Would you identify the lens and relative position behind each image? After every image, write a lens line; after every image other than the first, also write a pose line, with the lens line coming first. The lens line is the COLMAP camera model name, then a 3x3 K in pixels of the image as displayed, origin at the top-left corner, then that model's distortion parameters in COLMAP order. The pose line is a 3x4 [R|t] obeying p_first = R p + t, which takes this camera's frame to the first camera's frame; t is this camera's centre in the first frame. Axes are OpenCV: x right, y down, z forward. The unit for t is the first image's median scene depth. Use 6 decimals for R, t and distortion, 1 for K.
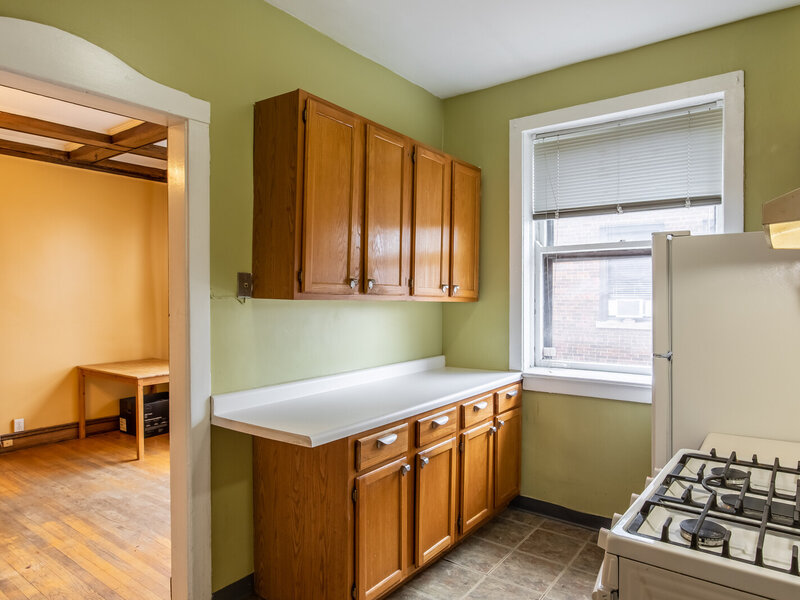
lens RADIAL K [[469.6, 0, 405.2], [0, 469.6, 305.4], [0, 0, 1]] dist [0.009816, -0.000371]
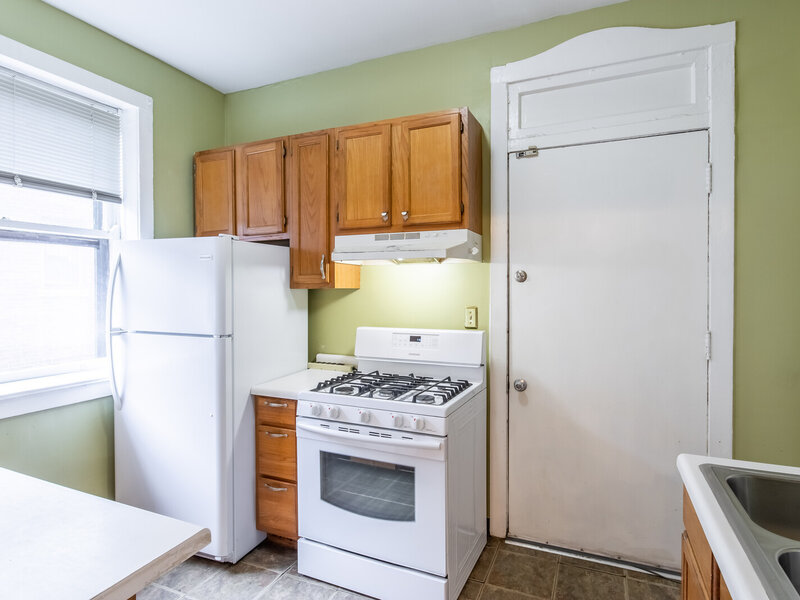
lens RADIAL K [[469.6, 0, 404.8], [0, 469.6, 295.1], [0, 0, 1]] dist [0.009816, -0.000371]
pose [[-0.161789, -0.012006, 0.986752, -0.507209], [0.011661, 0.999833, 0.014077, -0.010160], [-0.986756, 0.013784, -0.161622, 0.512500]]
